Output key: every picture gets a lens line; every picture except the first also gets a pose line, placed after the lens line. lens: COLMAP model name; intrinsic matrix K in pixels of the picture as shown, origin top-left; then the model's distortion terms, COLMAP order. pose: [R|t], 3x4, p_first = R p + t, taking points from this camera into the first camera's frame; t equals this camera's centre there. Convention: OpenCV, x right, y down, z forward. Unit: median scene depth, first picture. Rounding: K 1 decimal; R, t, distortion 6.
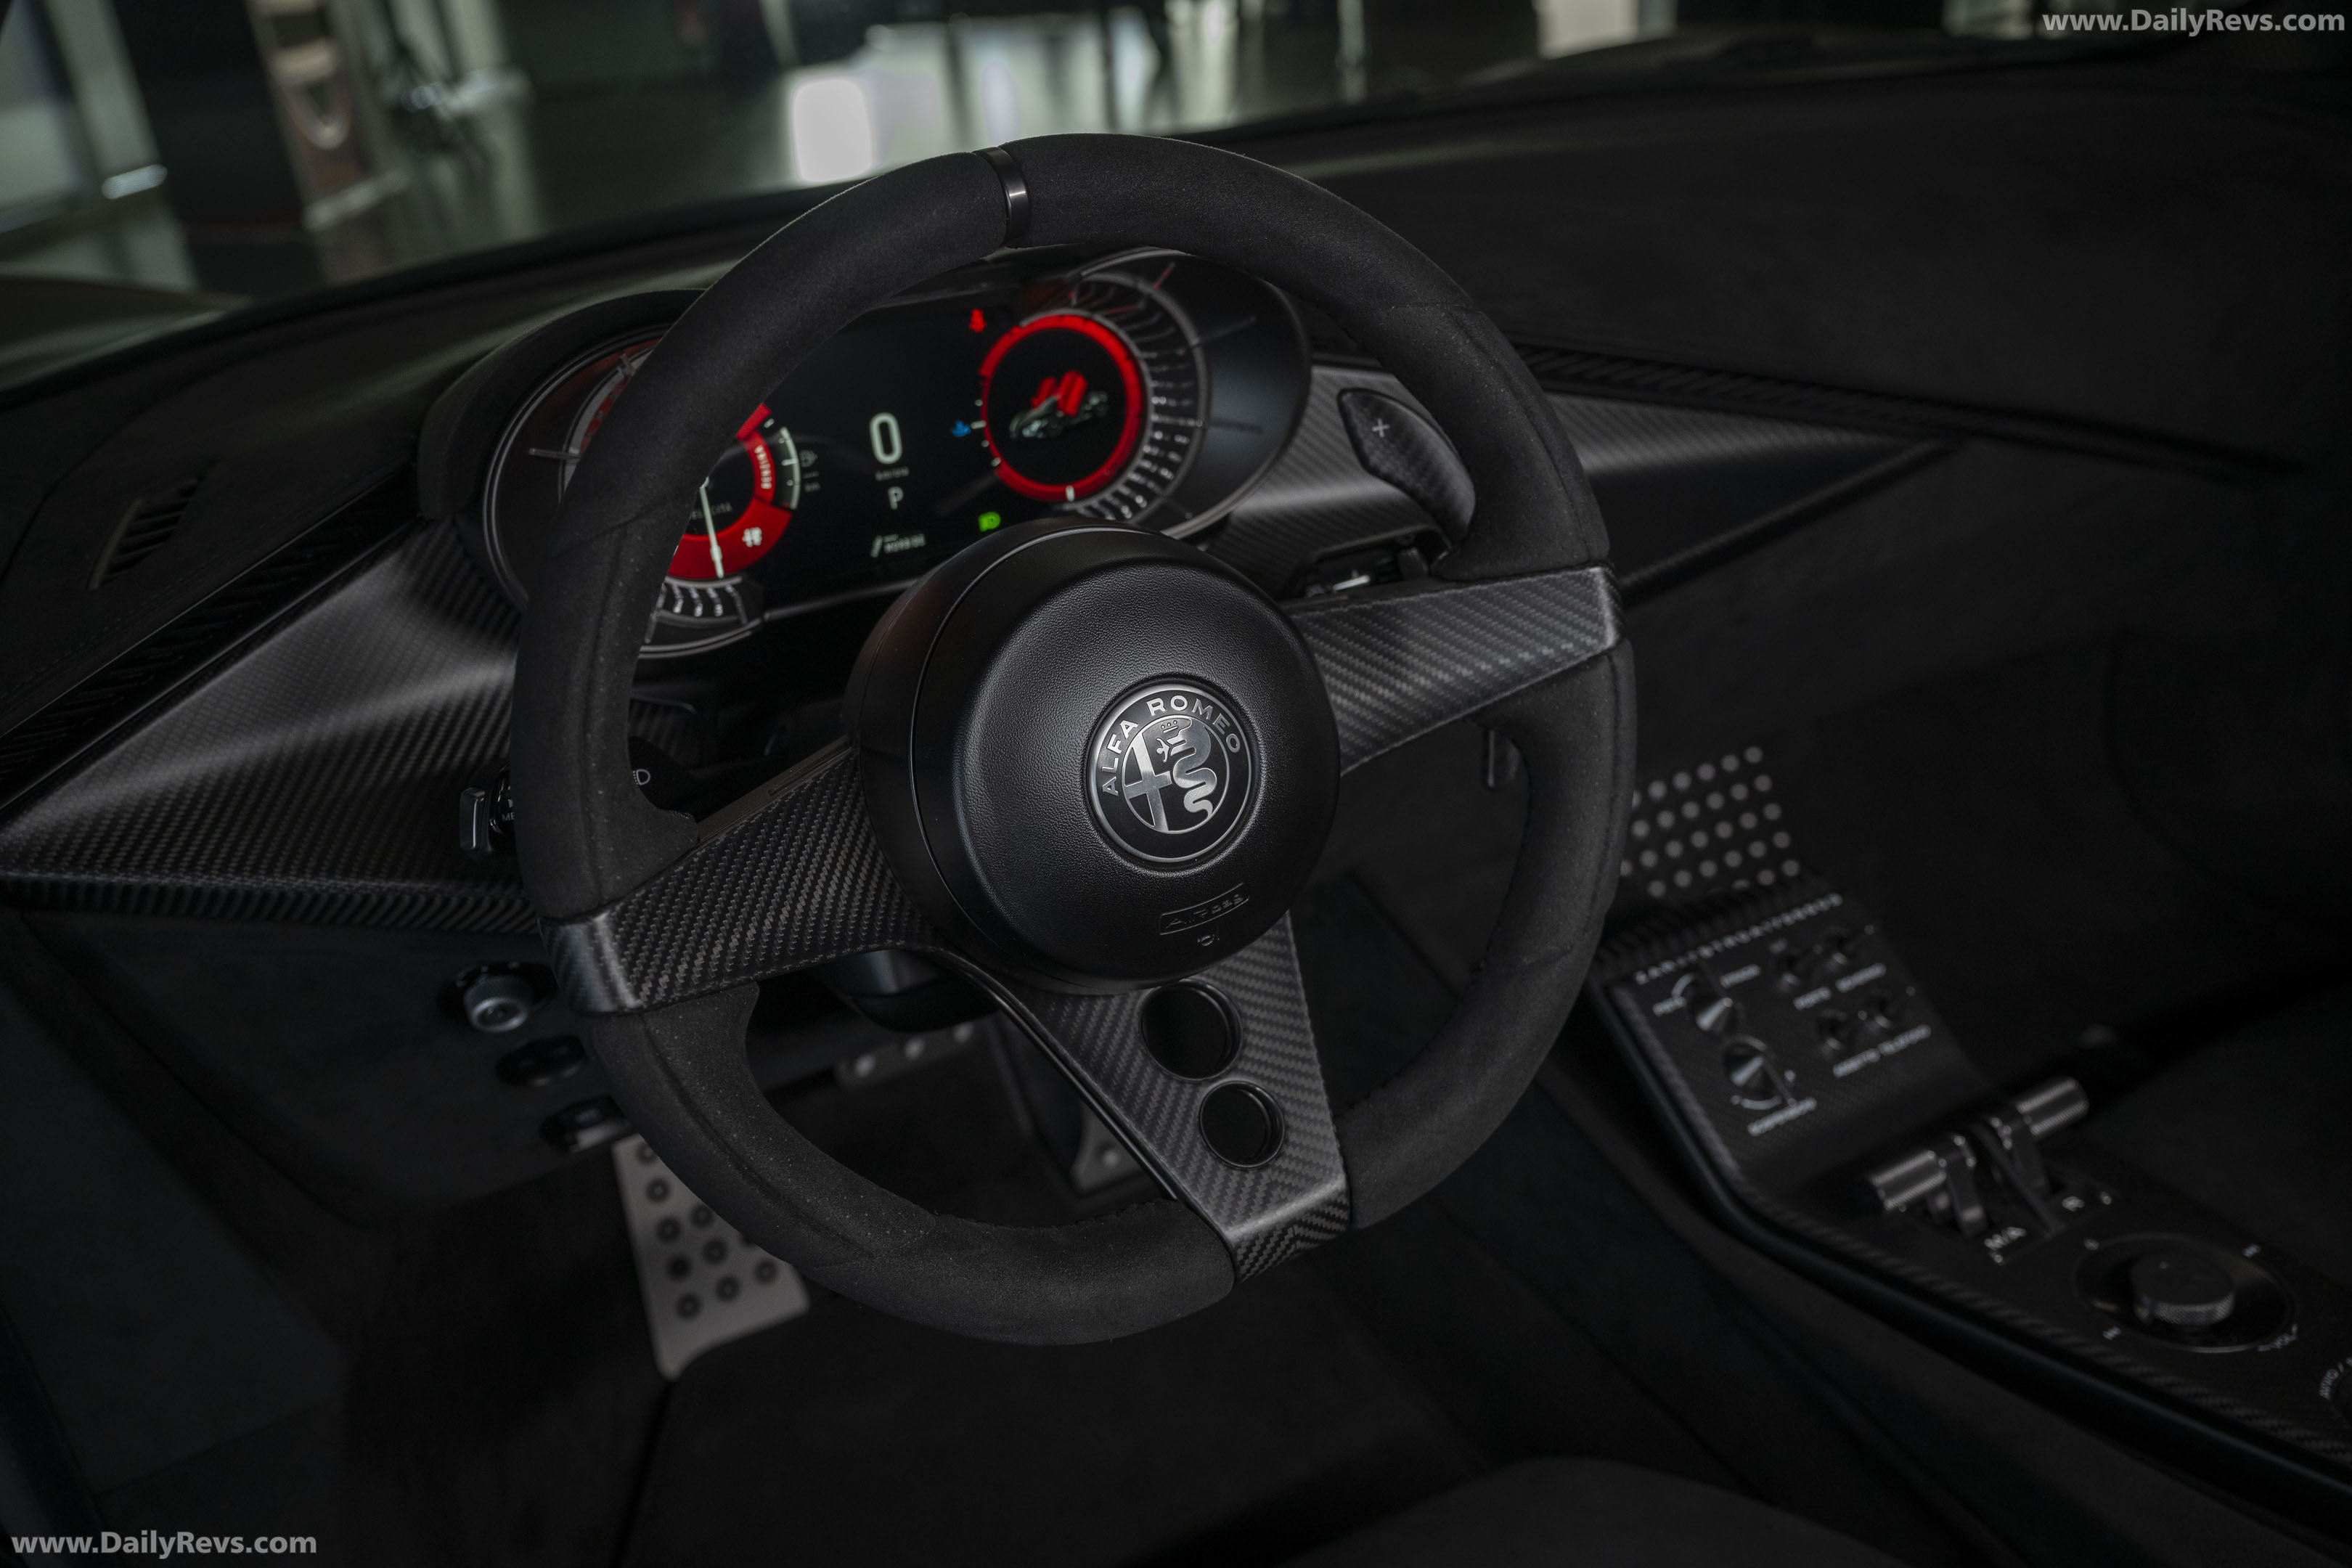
lens RADIAL K [[1825.6, 0, 1172.6], [0, 1825.6, 779.8], [0, 0, 1]] dist [0.047268, -0.000285]
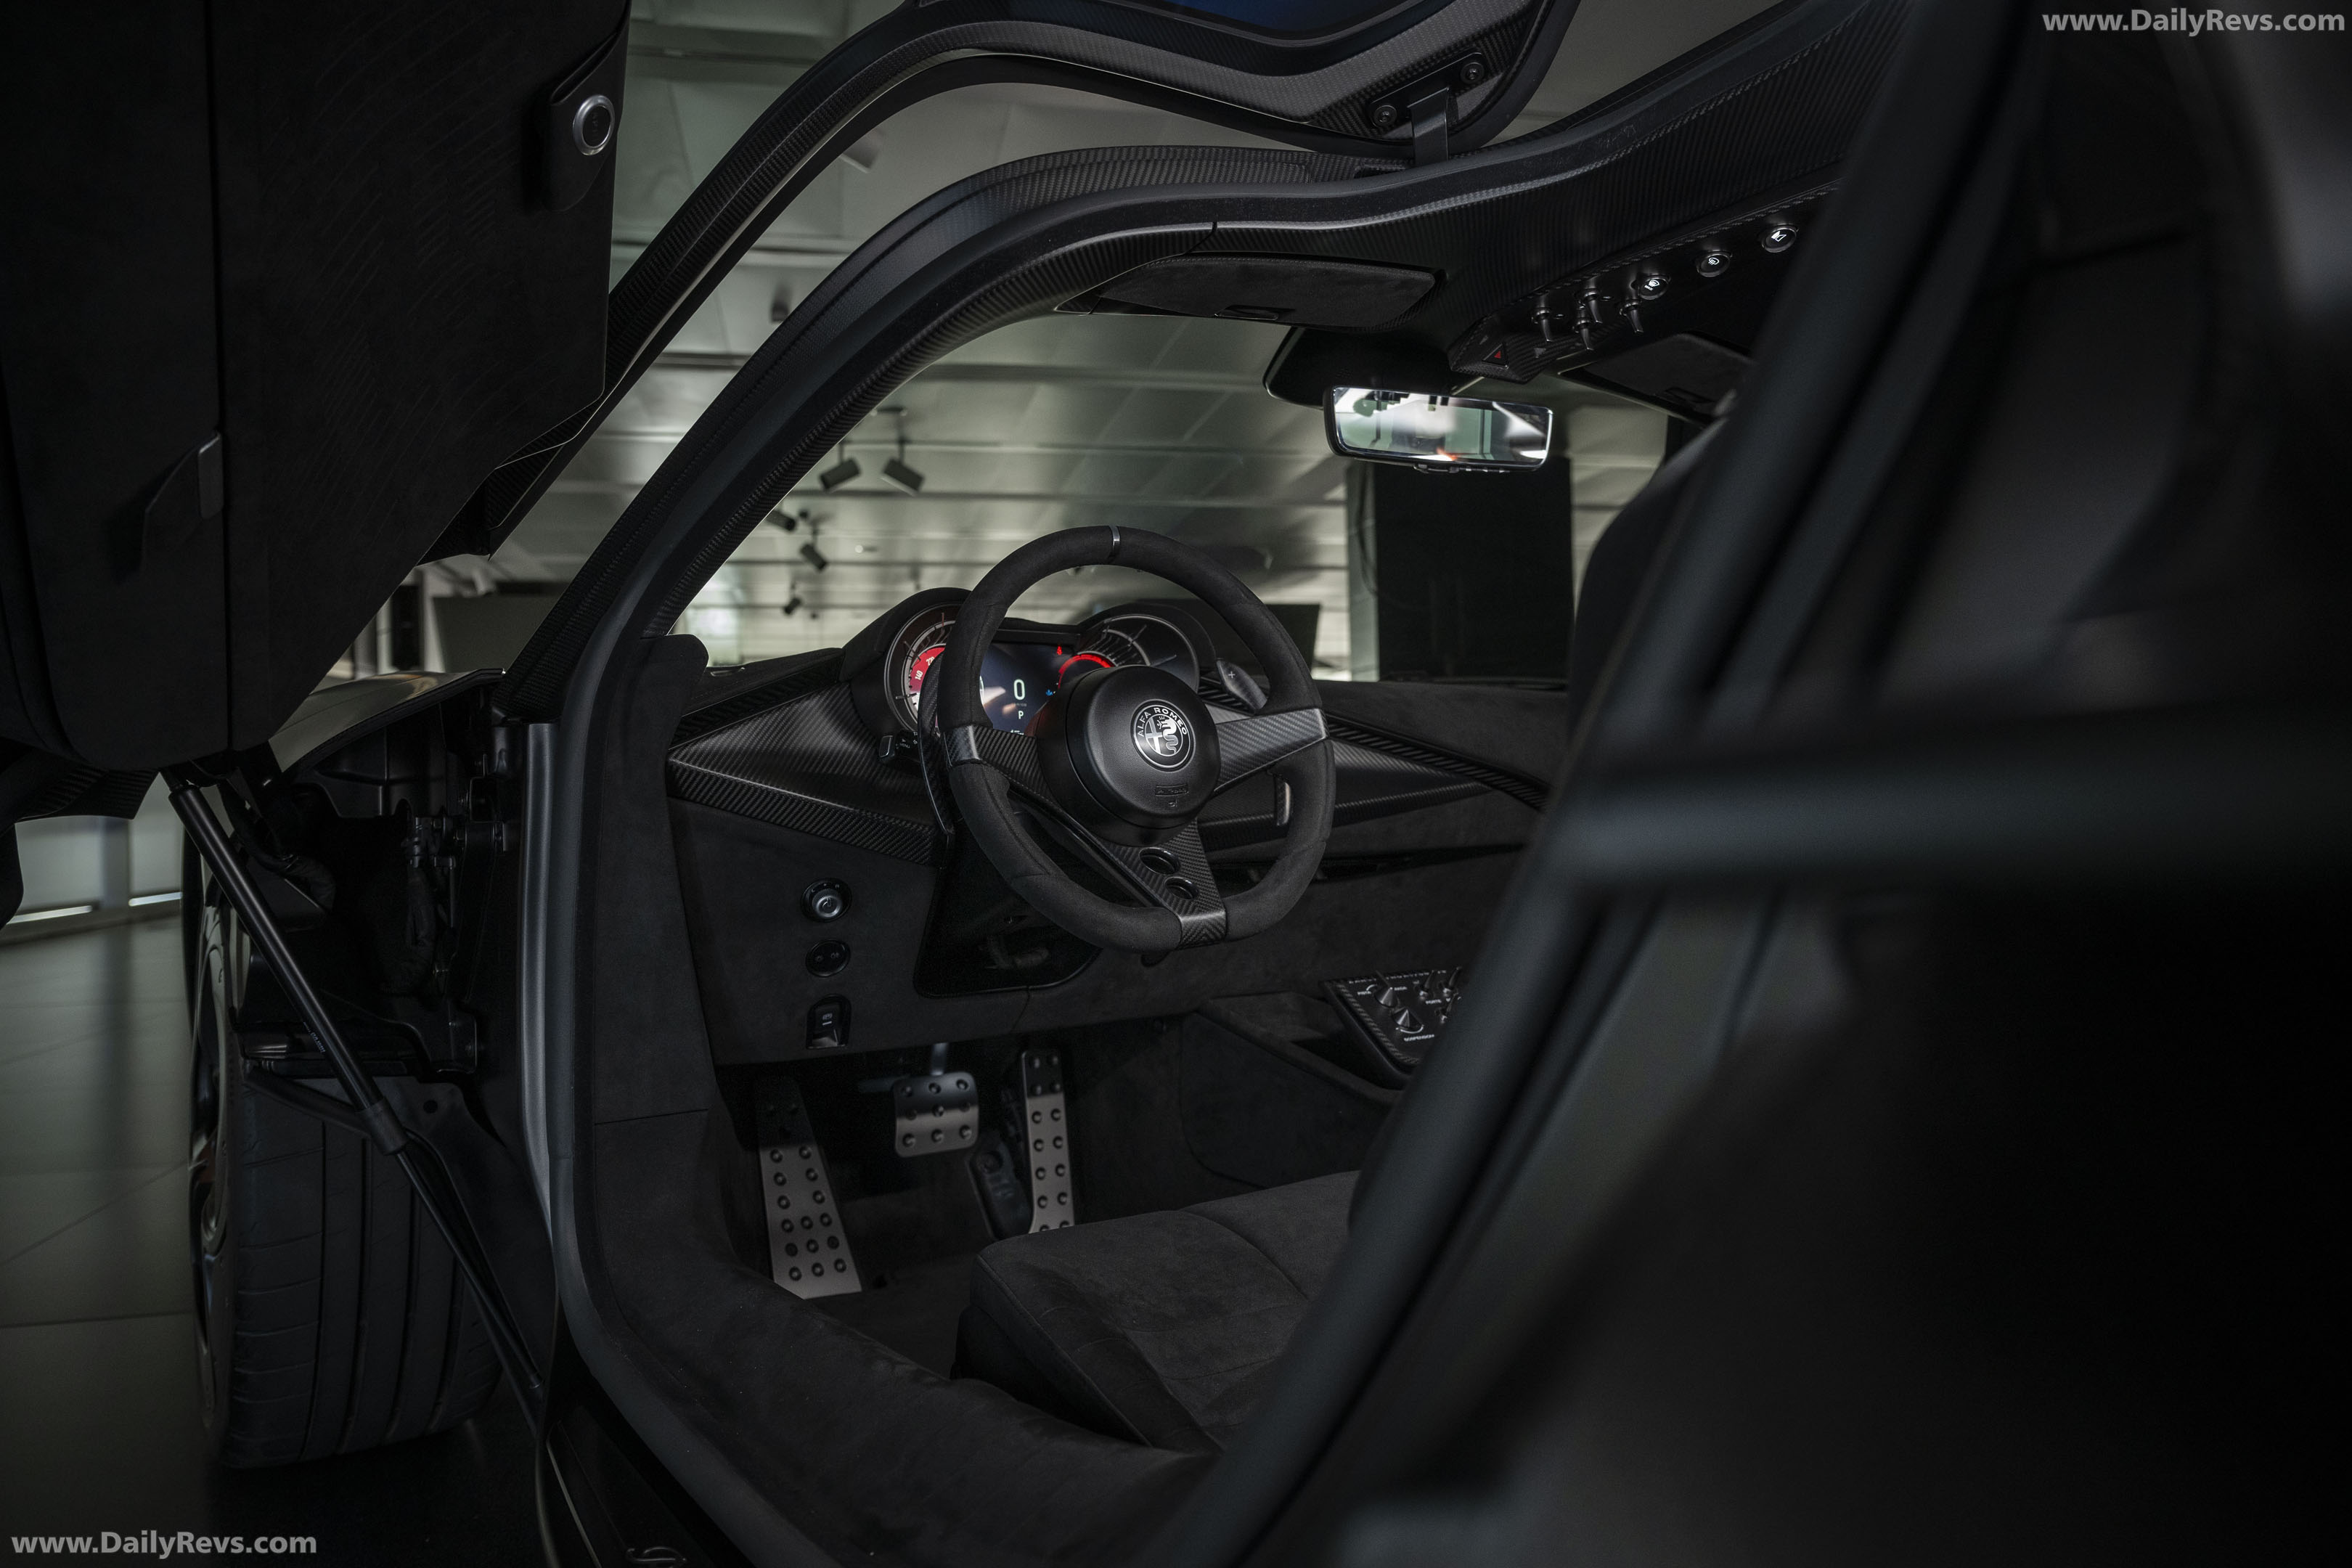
lens RADIAL K [[1578.4, 0, 1178.1], [0, 1578.4, 765.9], [0, 0, 1]] dist [-0.004789, 0.001746]
pose [[0.991641, 0.060372, 0.114033, -0.208202], [-0.002964, 0.894208, -0.447643, 0.937695], [-0.128994, 0.443563, 0.886912, -0.893223]]
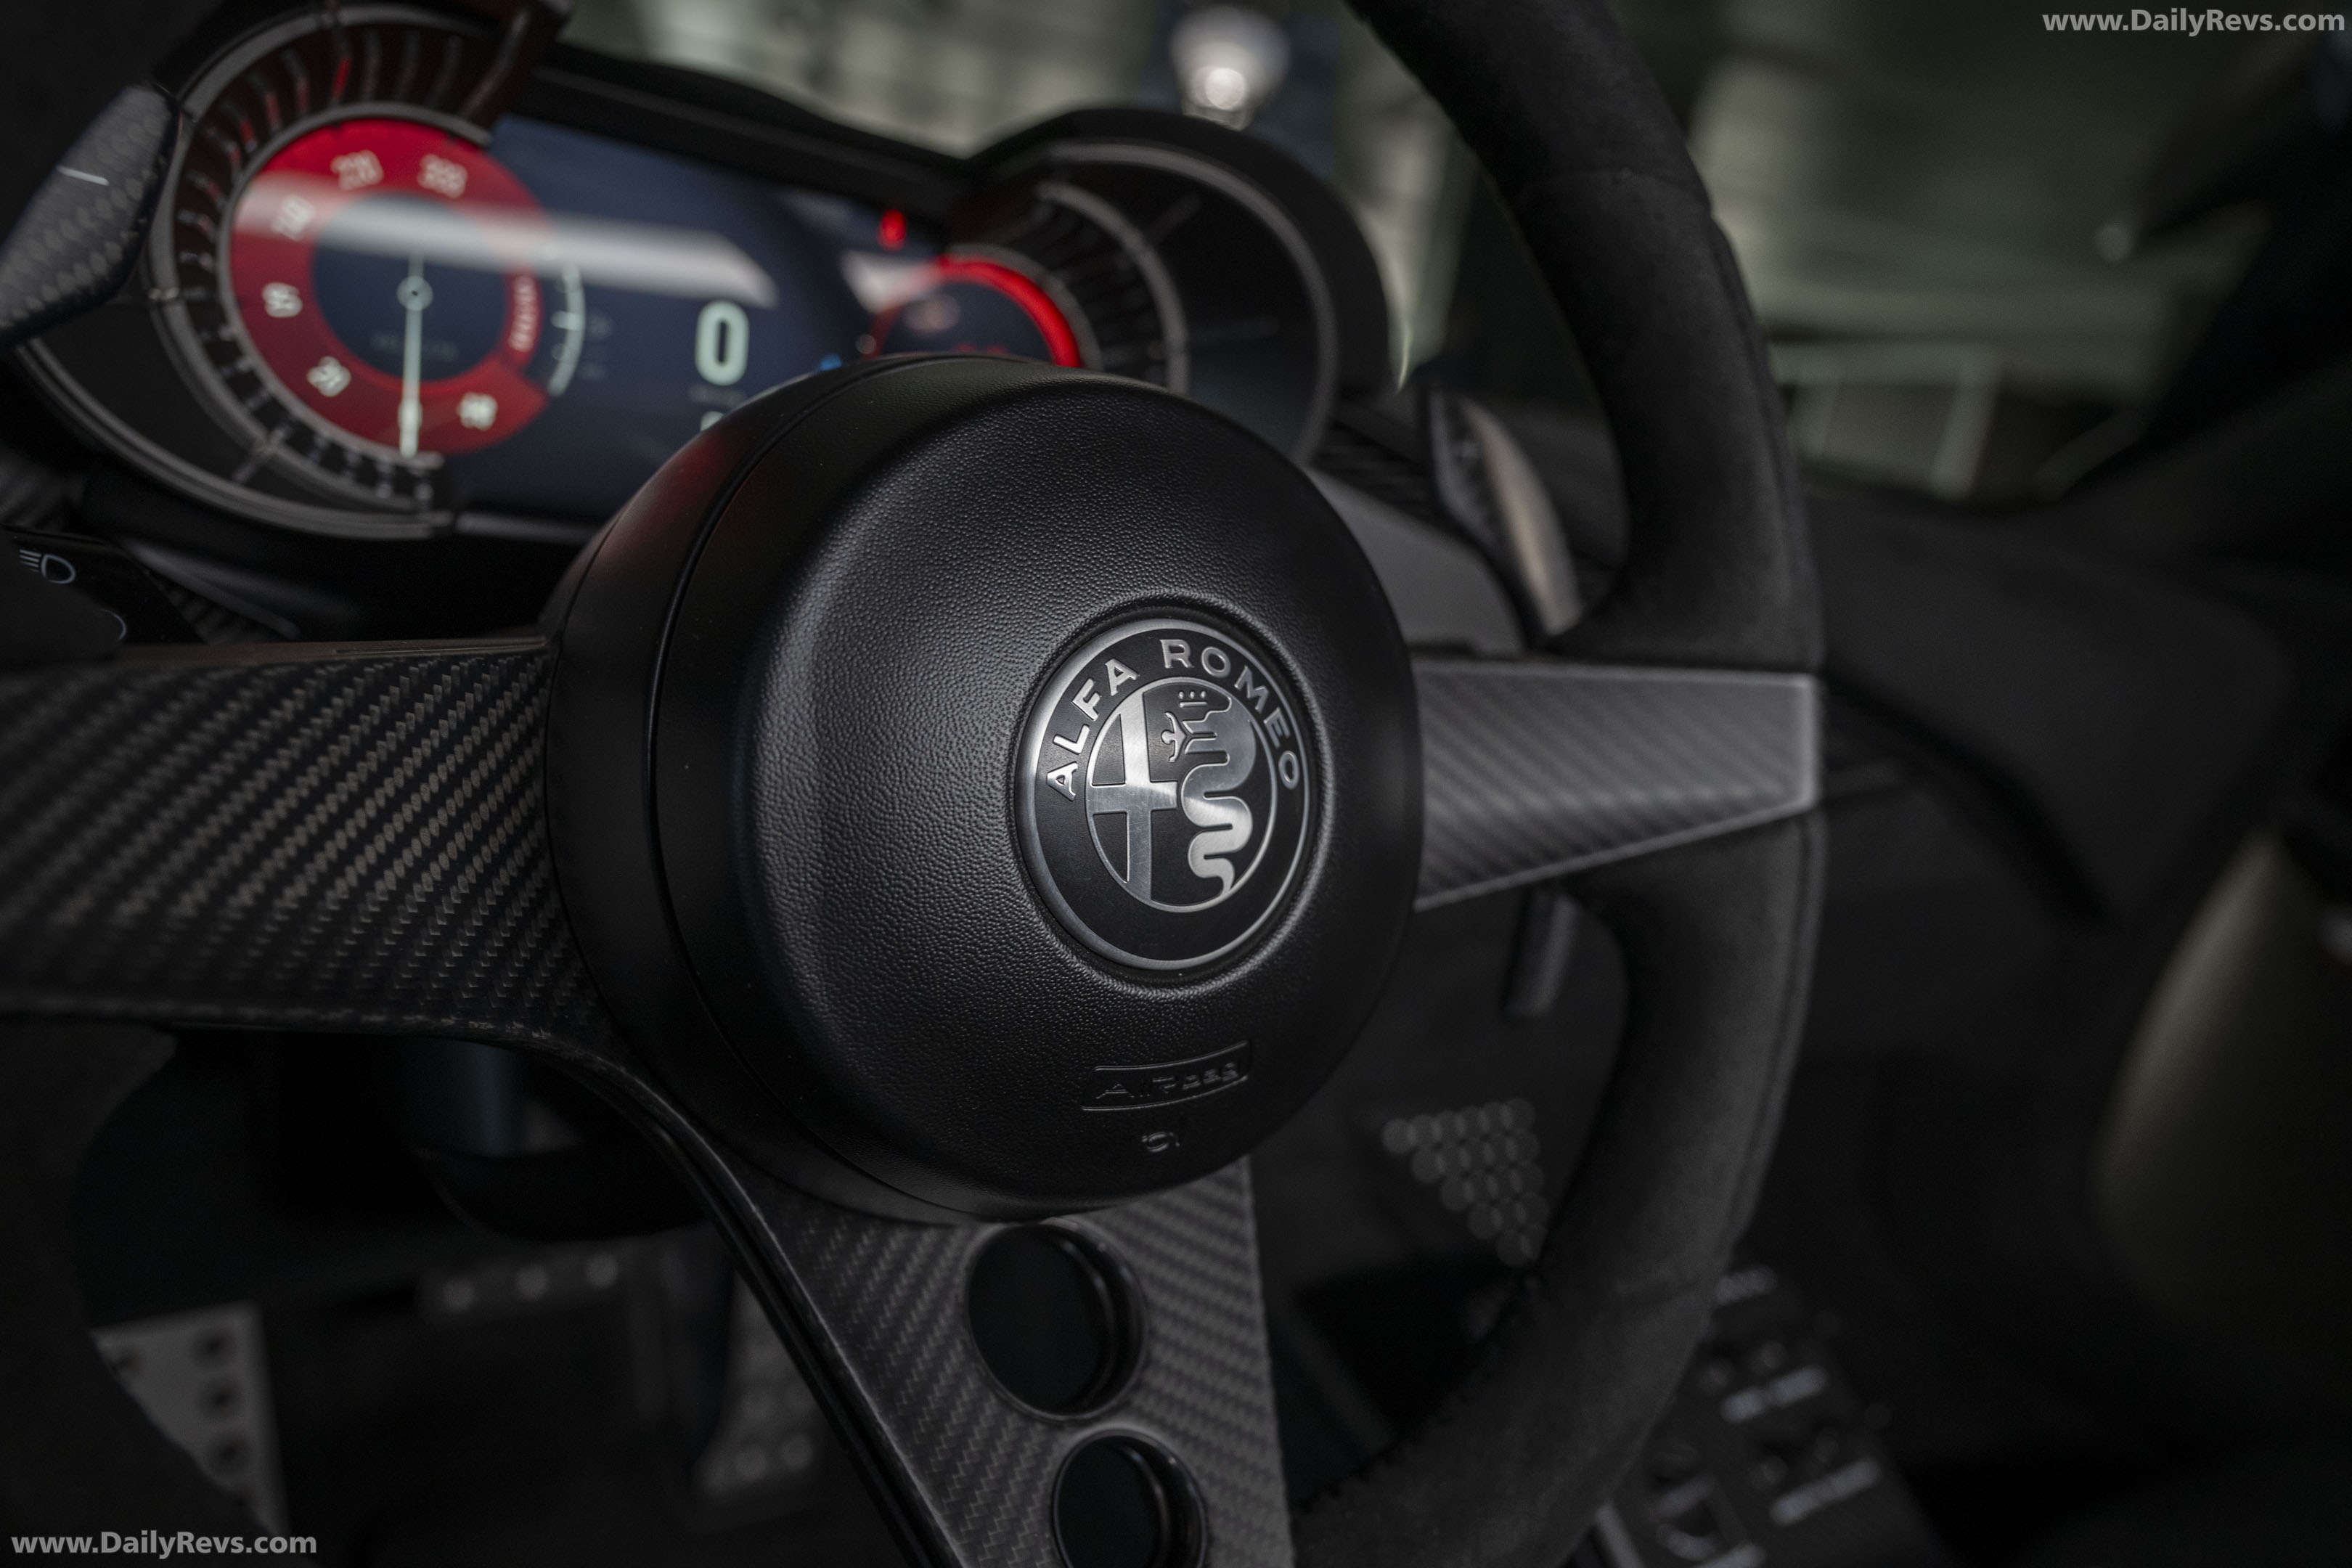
lens RADIAL K [[1578.4, 0, 1169.5], [0, 1578.4, 800.6], [0, 0, 1]] dist [-0.004789, 0.001746]
pose [[0.962753, 0.217437, 0.160707, -0.063992], [-0.182176, 0.960865, -0.208685, 0.080698], [-0.199794, 0.171636, 0.964688, 0.513324]]
